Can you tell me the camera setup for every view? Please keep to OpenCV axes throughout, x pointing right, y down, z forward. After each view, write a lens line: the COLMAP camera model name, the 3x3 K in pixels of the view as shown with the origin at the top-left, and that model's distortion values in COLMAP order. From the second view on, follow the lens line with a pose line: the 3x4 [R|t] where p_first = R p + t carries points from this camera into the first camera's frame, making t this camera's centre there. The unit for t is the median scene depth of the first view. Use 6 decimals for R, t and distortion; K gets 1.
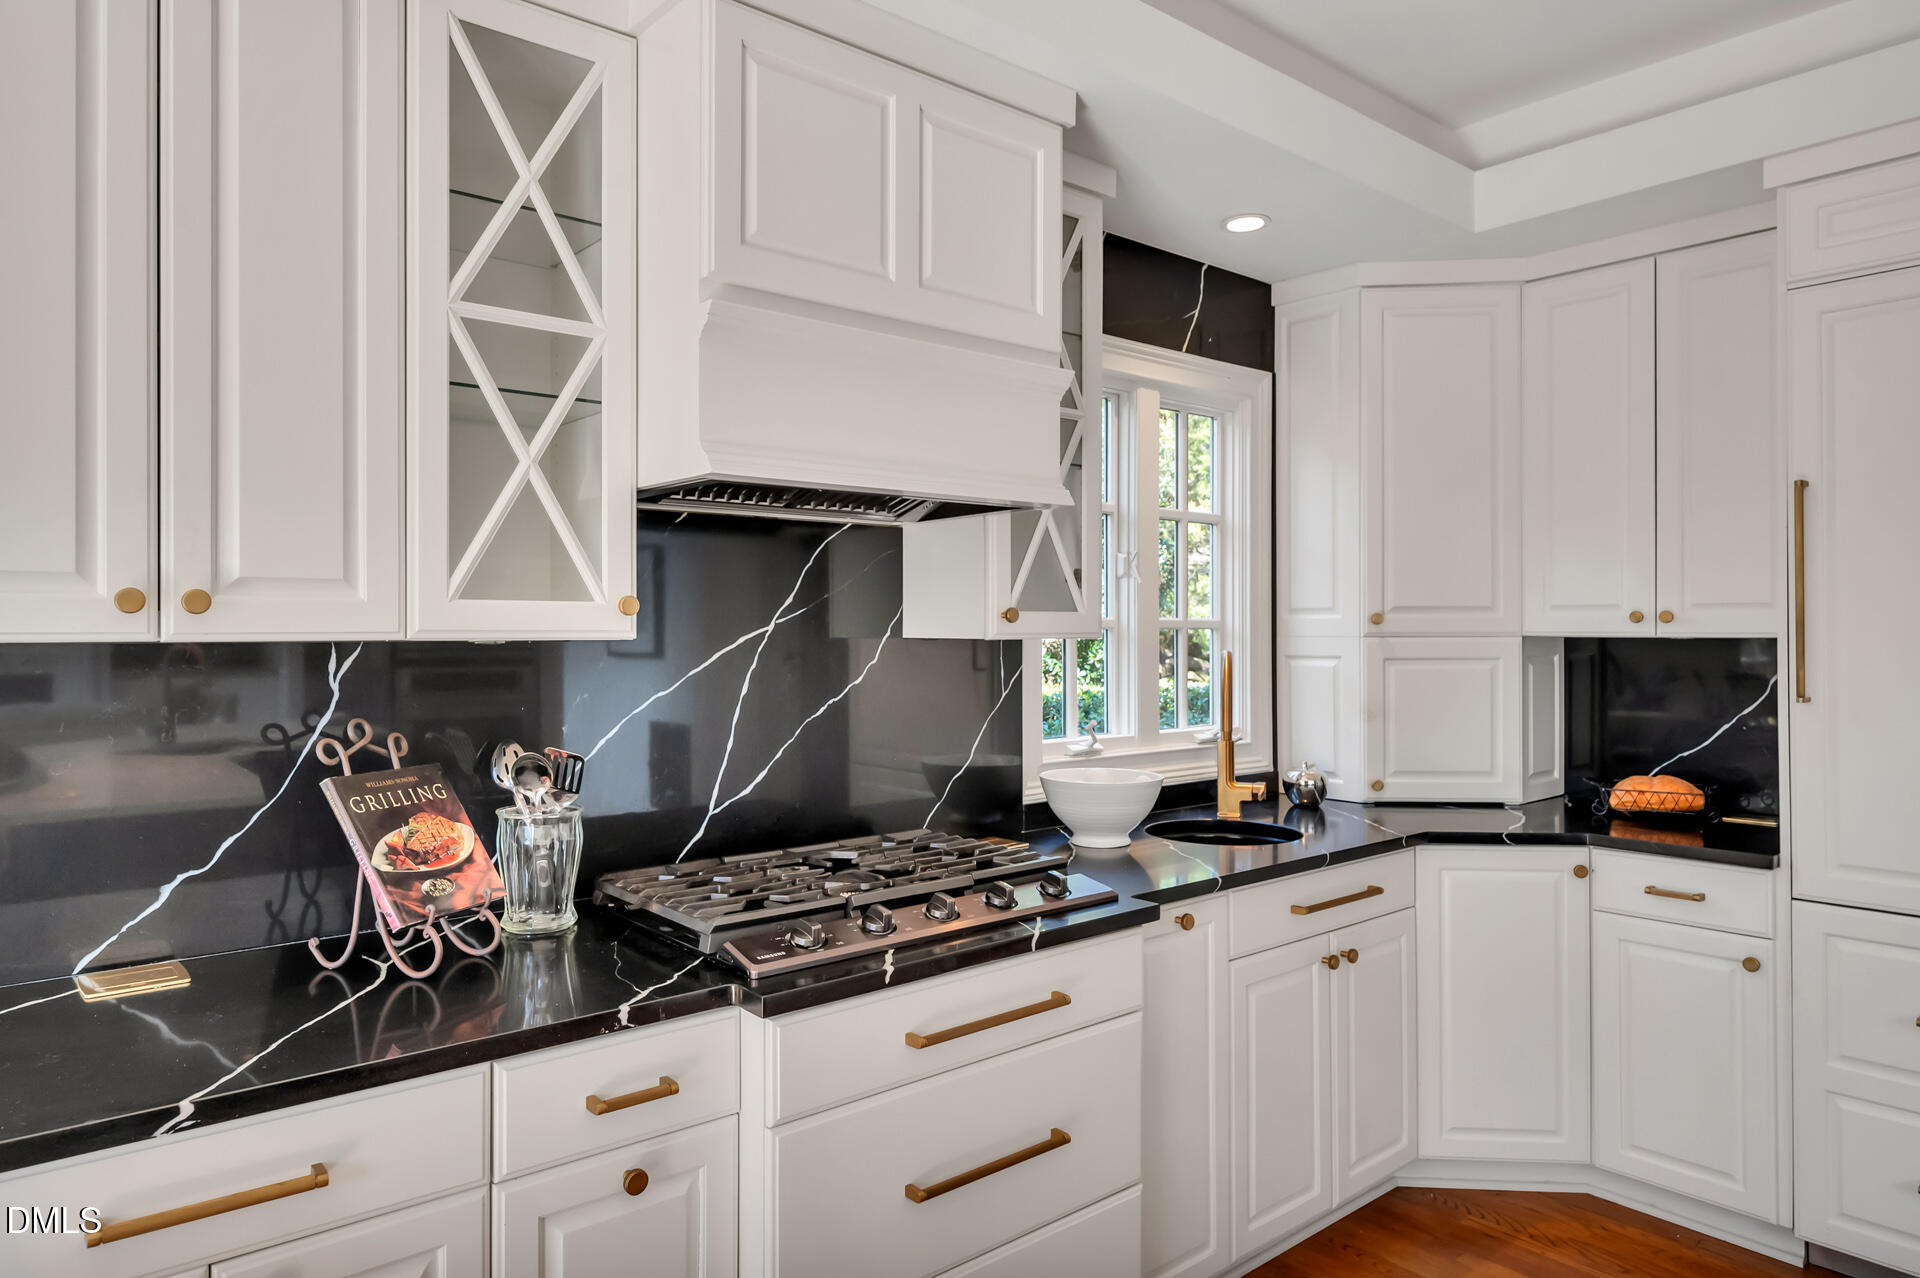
lens RADIAL K [[1190.9, 0, 957.5], [0, 1190.9, 623.5], [0, 0, 1]] dist [0.004069, 0.002857]
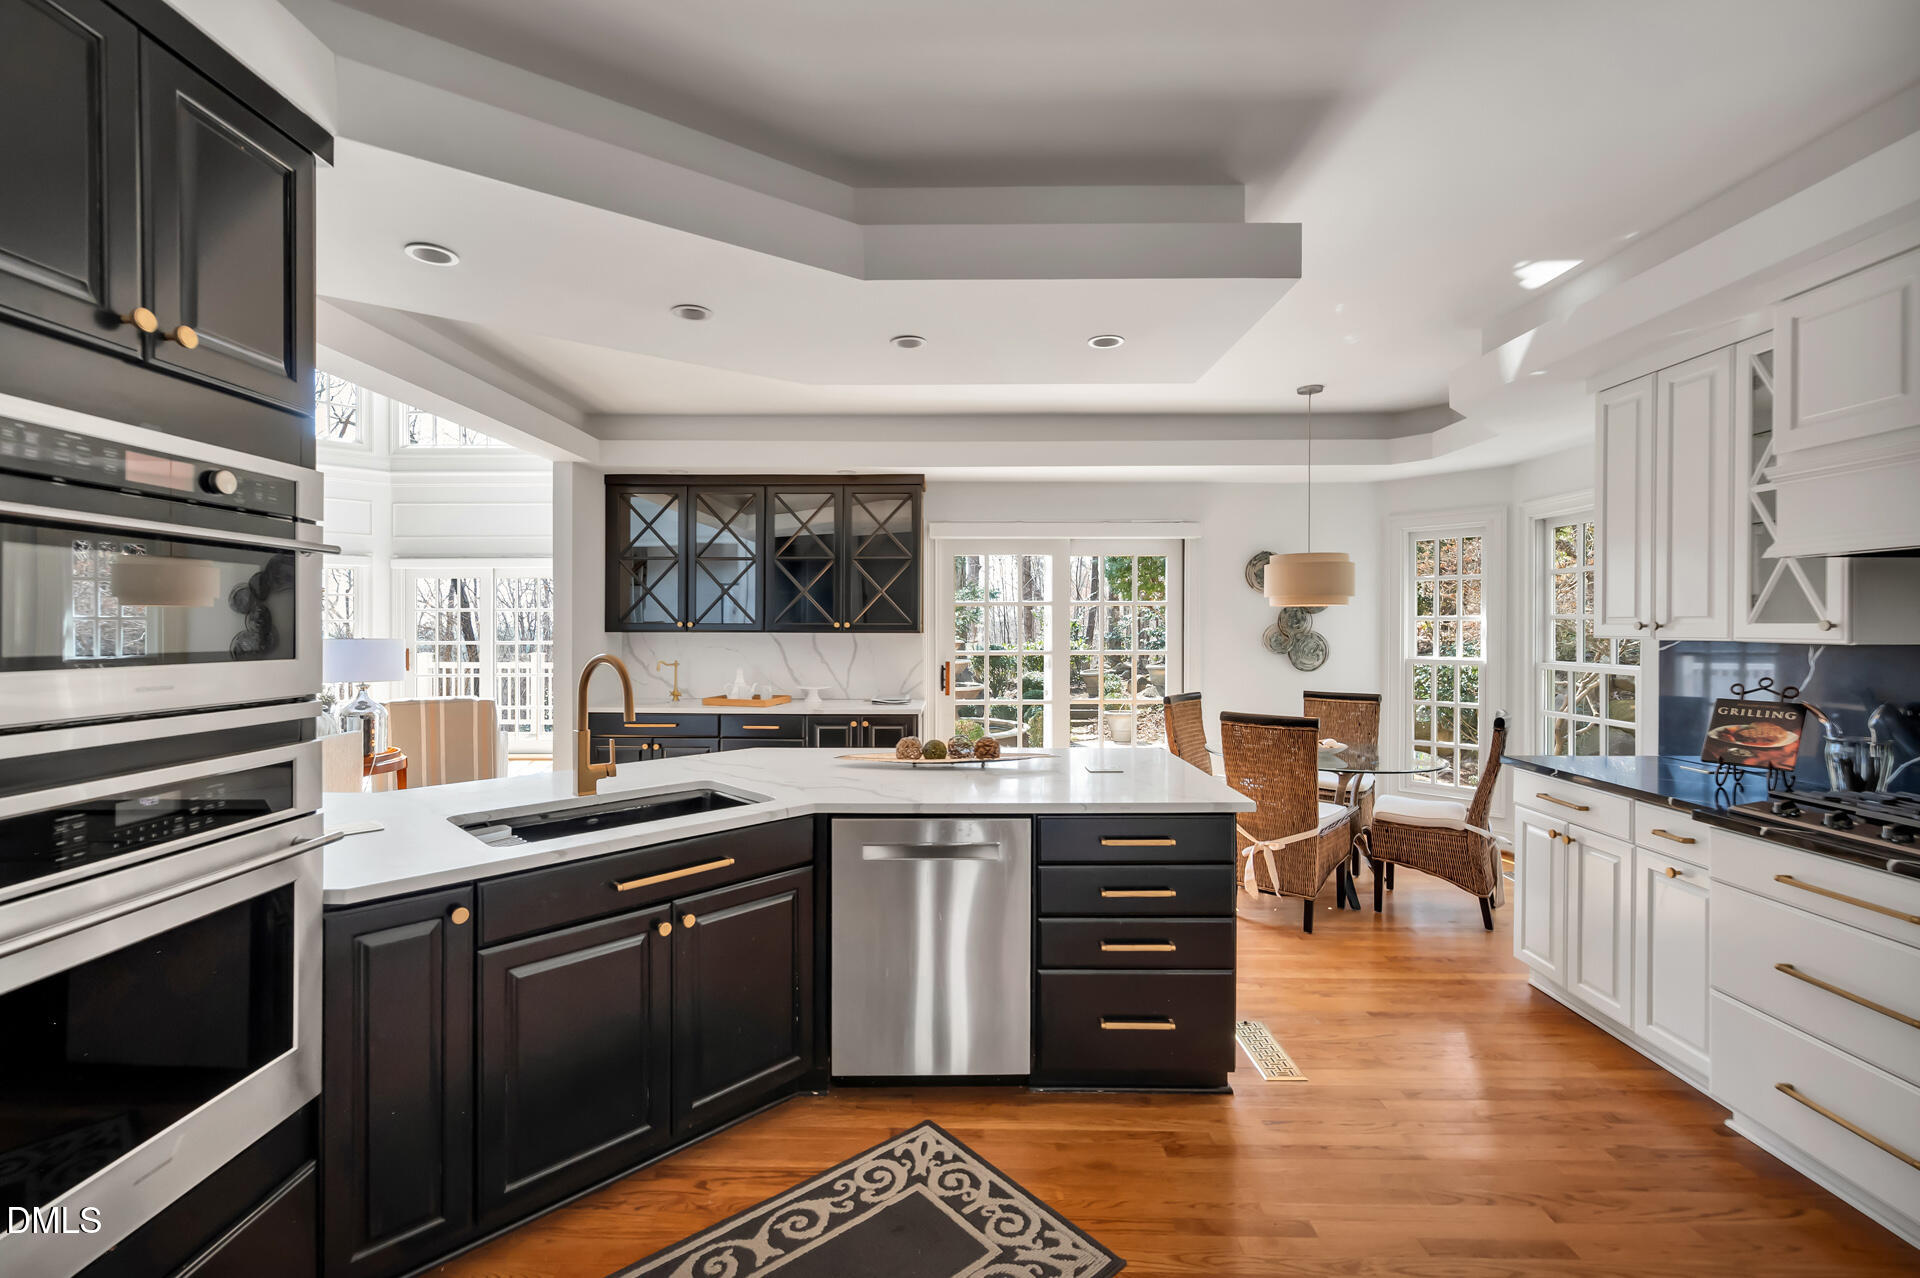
lens RADIAL K [[830.8, 0, 960.0], [0, 830.8, 639.0], [0, 0, 1]] dist [0.001969, 0.000218]
pose [[-0.661021, 0.014239, -0.750232, 1.037255], [0.003538, 0.999868, 0.015860, -0.013046], [0.750359, 0.007830, -0.660984, 0.566027]]
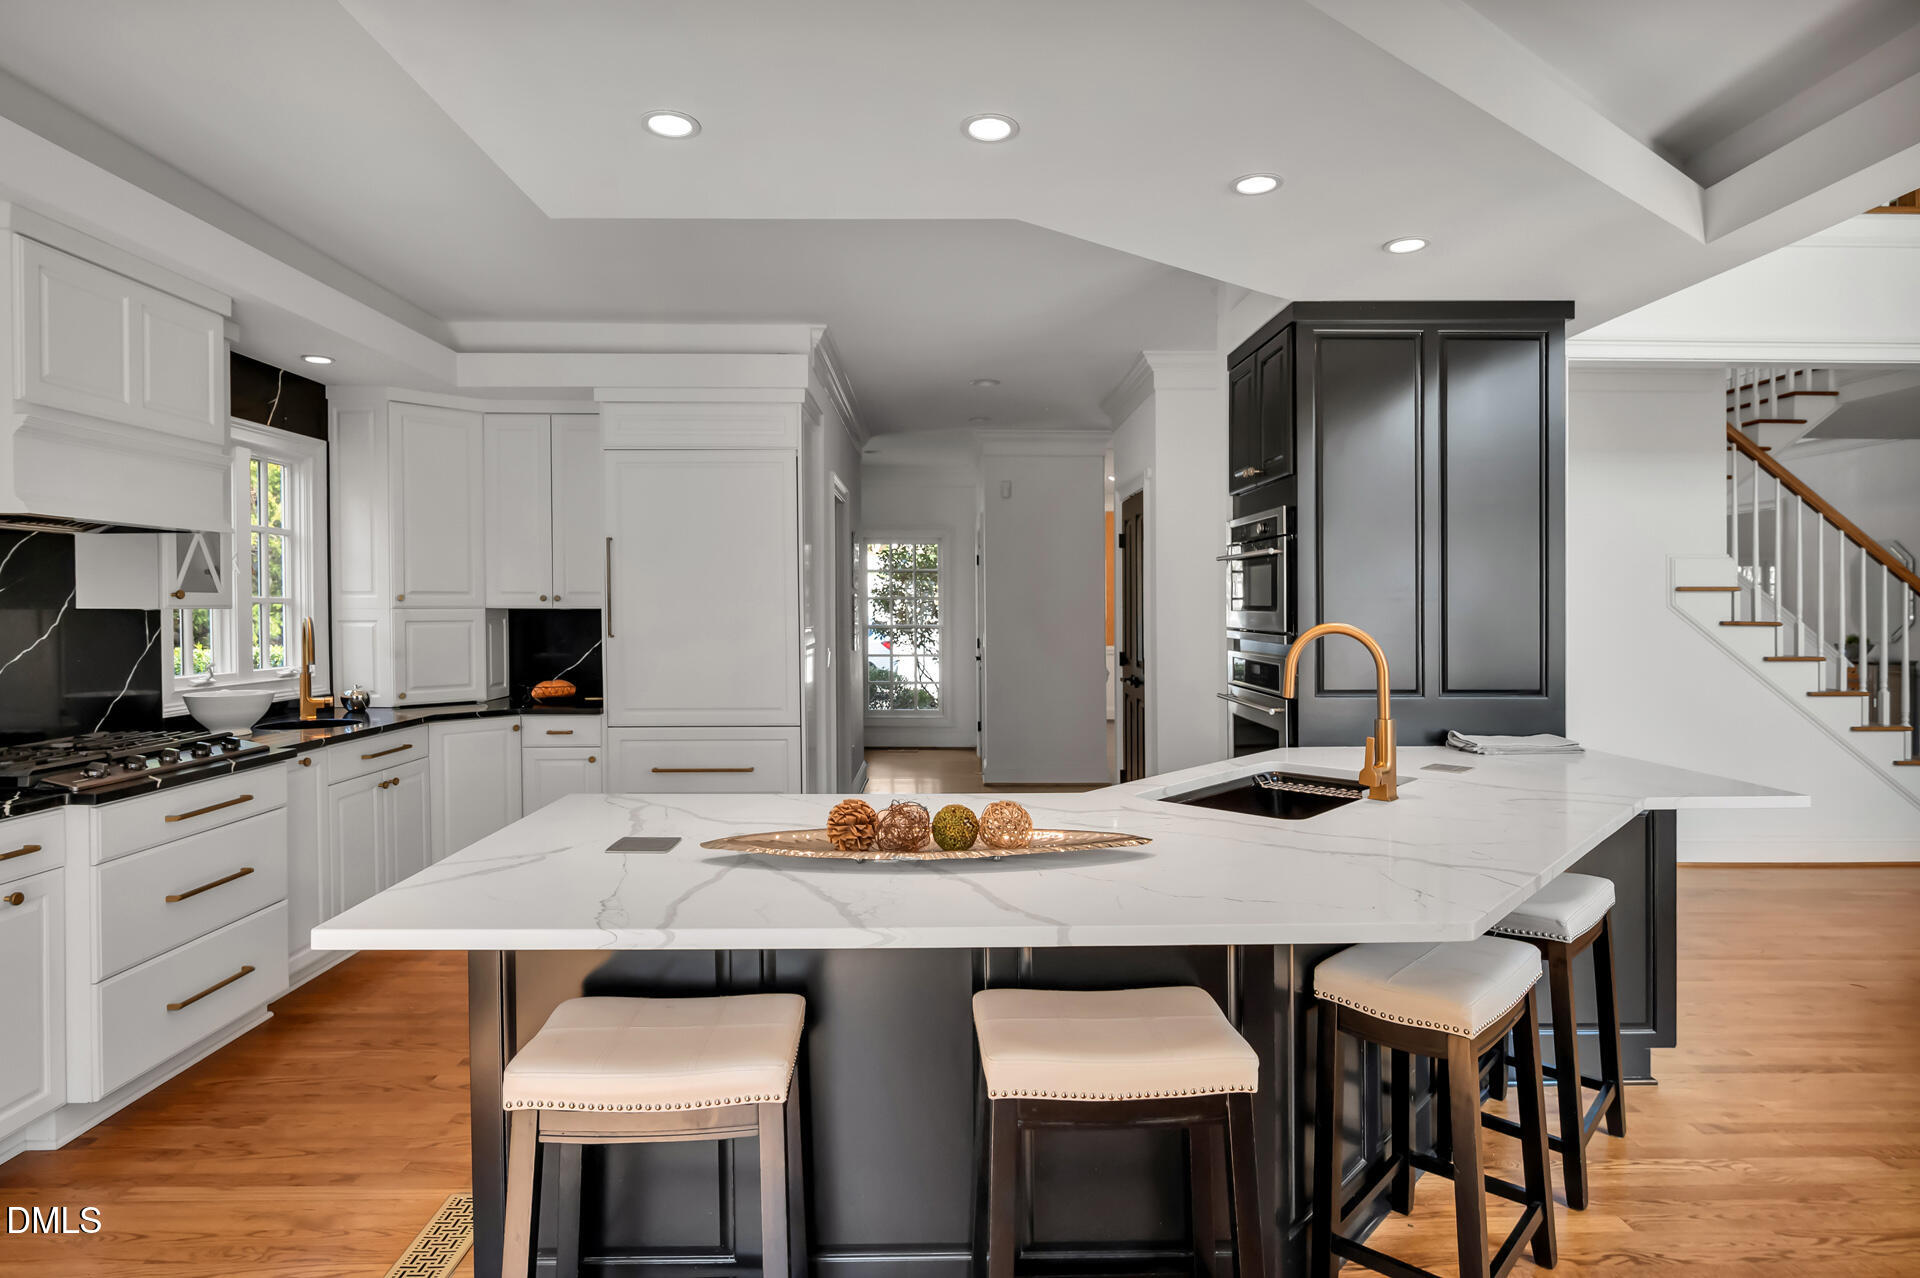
lens RADIAL K [[1027.9, 0, 960.0], [0, 1027.9, 639.0], [0, 0, 1]] dist [-0.001968, -0.001624]
pose [[0.640656, -0.022035, 0.767511, -0.299742], [-0.006088, 0.999411, 0.033774, 0.000002], [-0.767804, -0.026310, 0.640145, -0.629774]]
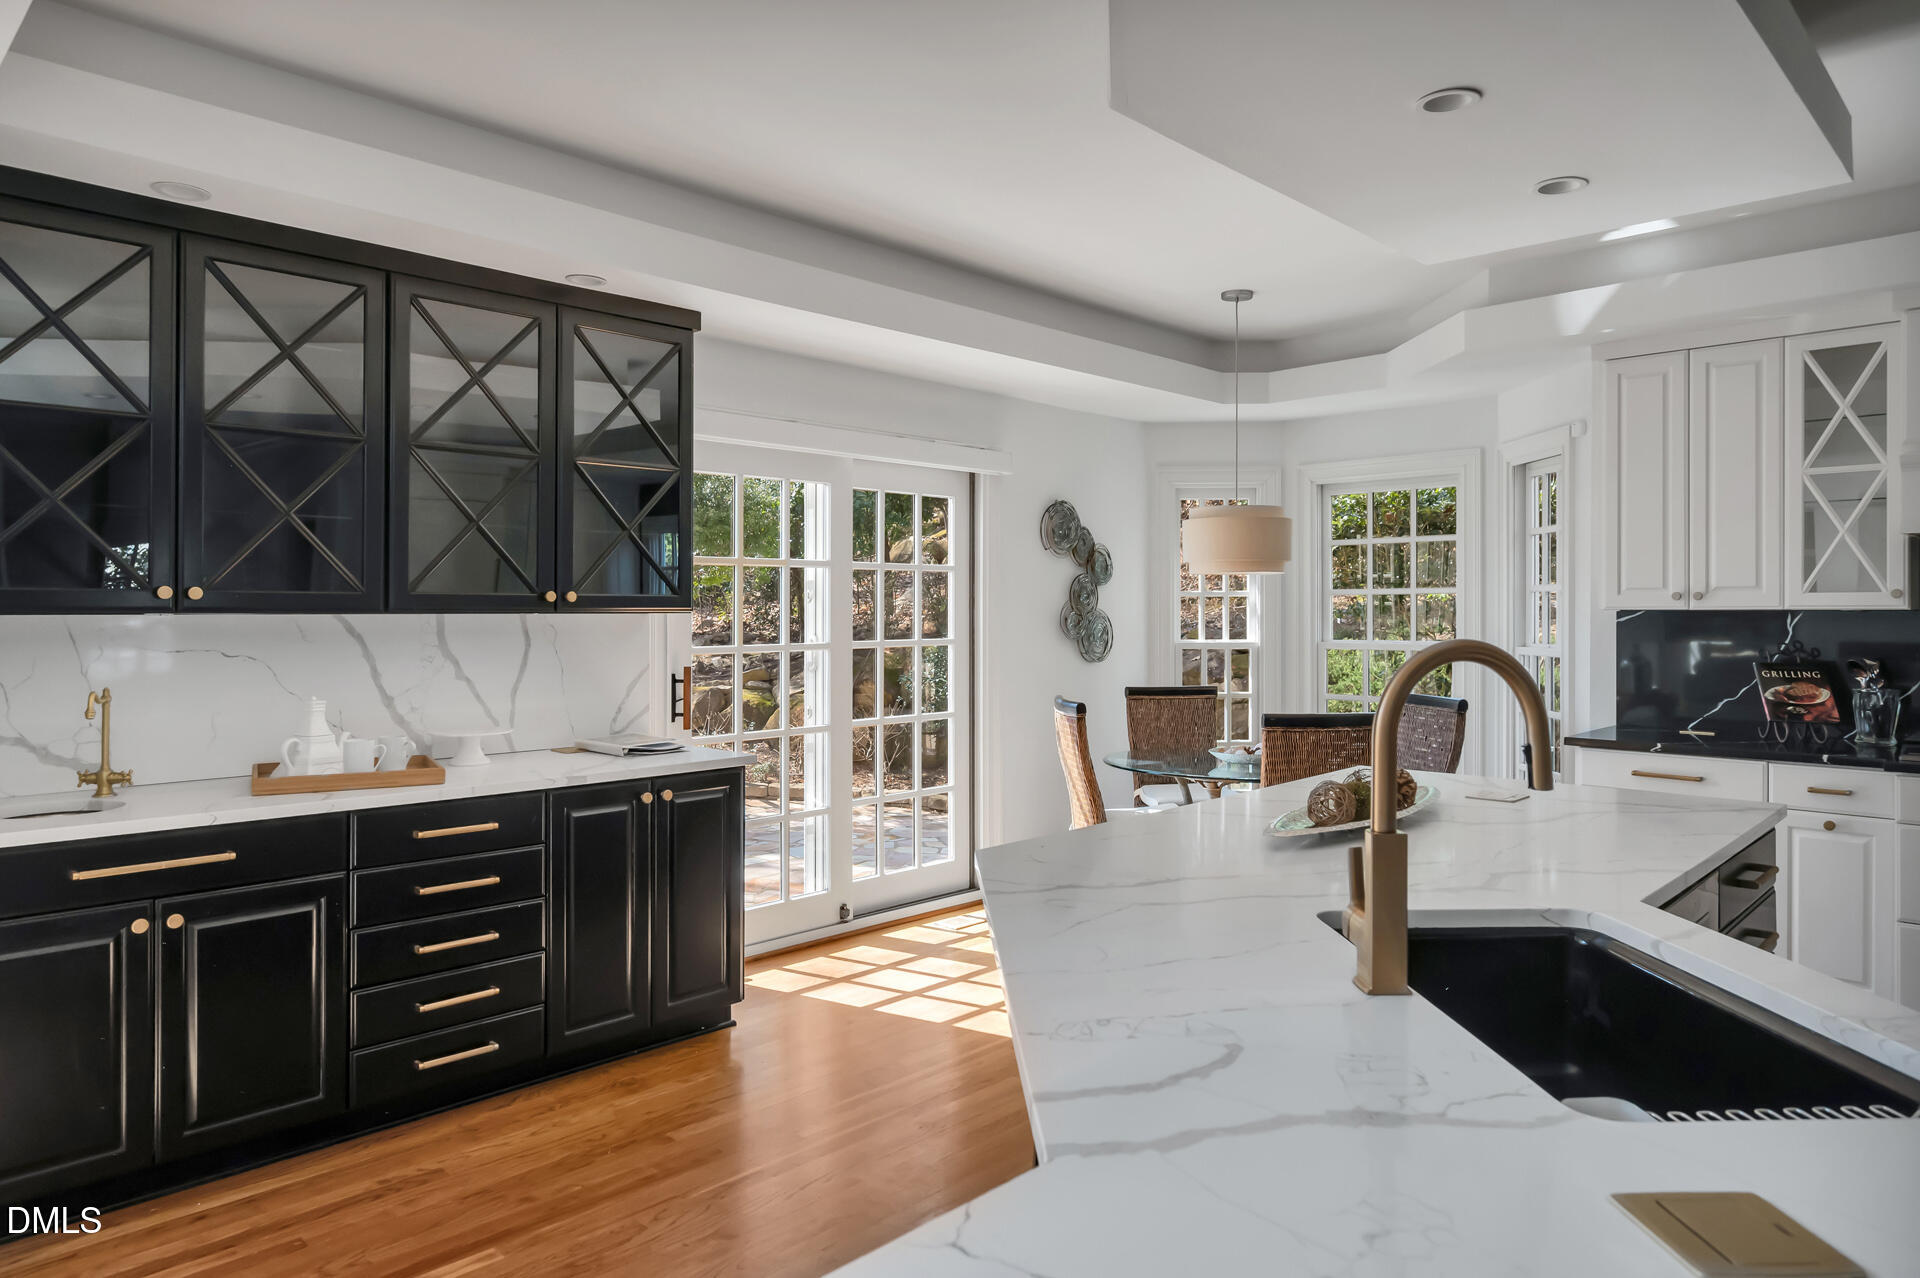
lens RADIAL K [[1190.9, 0, 957.5], [0, 1190.9, 623.5], [0, 0, 1]] dist [0.004069, 0.002857]
pose [[0.088735, 0.011207, -0.995992, 1.130978], [0.006899, 0.999906, 0.011866, 0.001081], [0.996031, -0.007924, 0.088649, -0.571174]]
